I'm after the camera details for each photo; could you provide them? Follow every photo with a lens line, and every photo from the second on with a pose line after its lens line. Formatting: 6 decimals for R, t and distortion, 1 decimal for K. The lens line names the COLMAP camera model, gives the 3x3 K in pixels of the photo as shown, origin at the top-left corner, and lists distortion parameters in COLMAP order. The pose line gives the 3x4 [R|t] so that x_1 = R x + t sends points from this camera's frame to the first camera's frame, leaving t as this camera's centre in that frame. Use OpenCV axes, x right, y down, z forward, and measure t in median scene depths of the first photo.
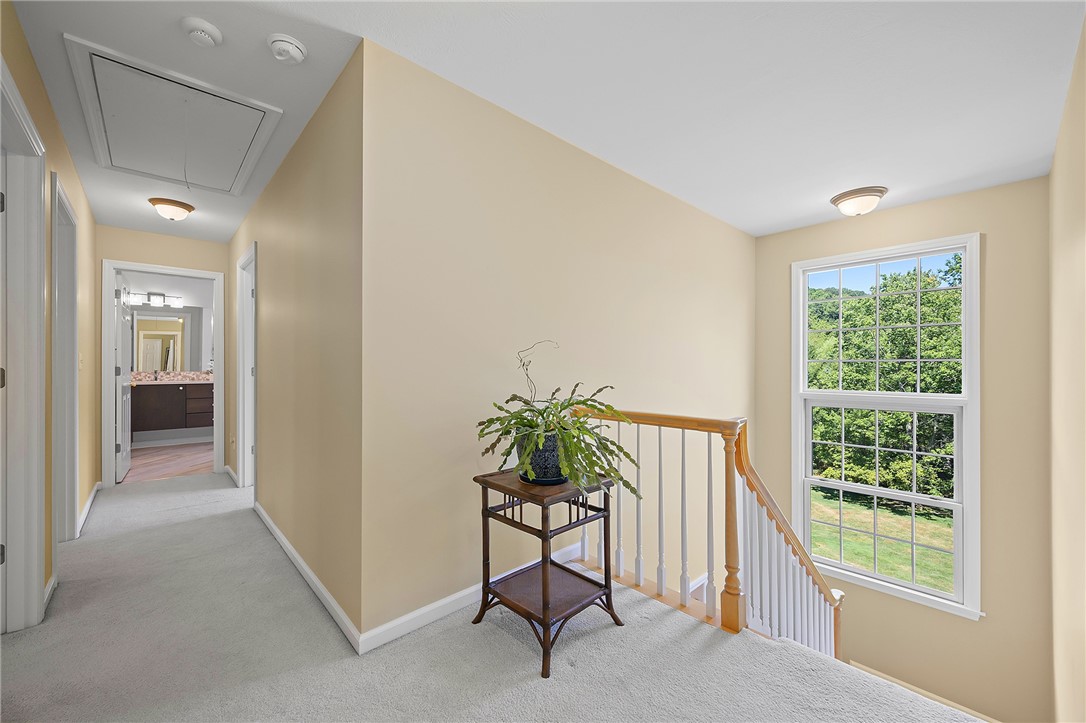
lens RADIAL K [[425.1, 0, 543.8], [0, 425.1, 362.1], [0, 0, 1]] dist [-0.001936, 0.000051]
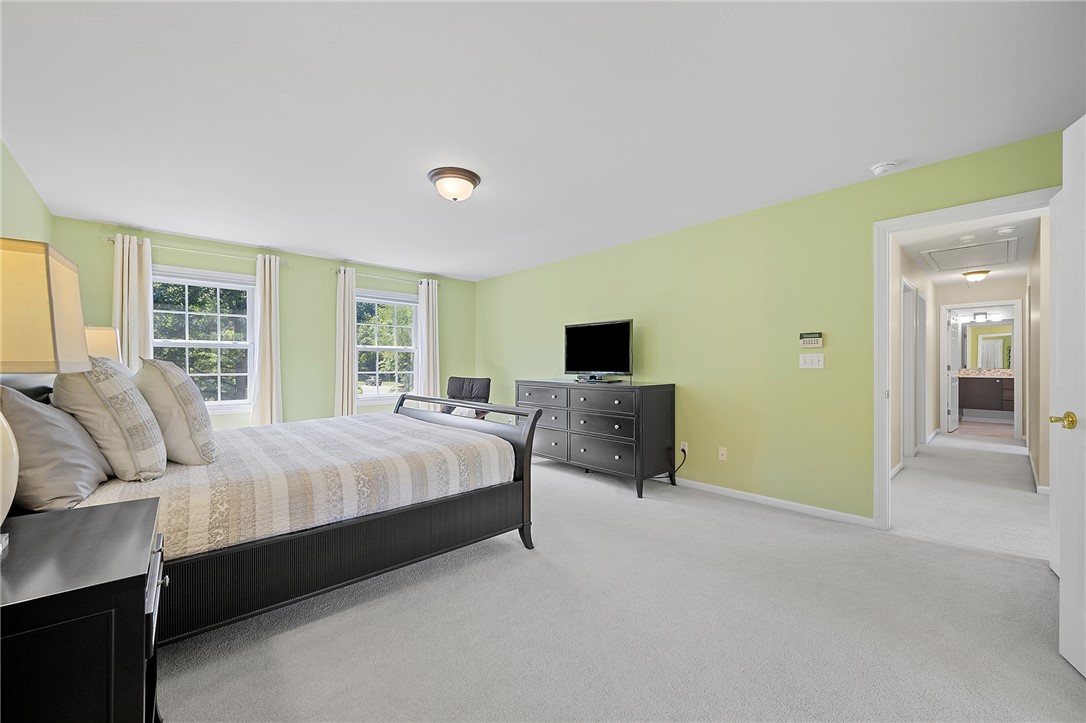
lens RADIAL K [[425.1, 0, 543.8], [0, 425.1, 362.1], [0, 0, 1]] dist [-0.001936, 0.000051]
pose [[-0.006632, 0.003278, -0.999973, 0.650420], [0.004989, 0.999982, 0.003245, -0.014786], [0.999966, -0.004967, -0.006648, -0.565066]]
